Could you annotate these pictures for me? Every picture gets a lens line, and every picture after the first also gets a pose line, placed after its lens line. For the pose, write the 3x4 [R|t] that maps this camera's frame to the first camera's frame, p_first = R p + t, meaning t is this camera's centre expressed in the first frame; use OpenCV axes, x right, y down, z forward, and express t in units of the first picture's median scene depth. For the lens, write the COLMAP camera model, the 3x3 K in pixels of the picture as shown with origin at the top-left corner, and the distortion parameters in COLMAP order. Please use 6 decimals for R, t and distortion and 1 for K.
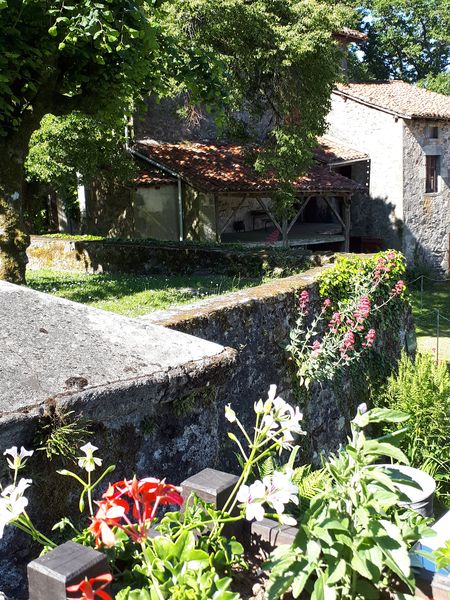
lens RADIAL K [[752.3, 0, 225.0], [0, 752.3, 300.0], [0, 0, 1]] dist [0.332536, -1.266244]
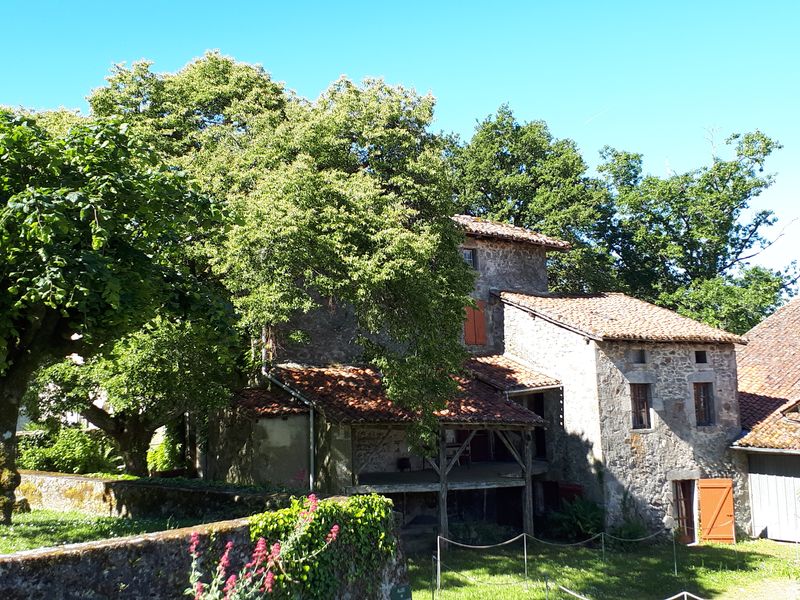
lens RADIAL K [[1003.0, 0, 400.0], [0, 1003.0, 300.0], [0, 0, 1]] dist [0.332536, -1.266244]
pose [[0.992412, -0.005452, -0.122833, 0.166097], [-0.025929, 0.967269, -0.252425, 0.007931], [0.120189, 0.253695, 0.959788, -0.110661]]
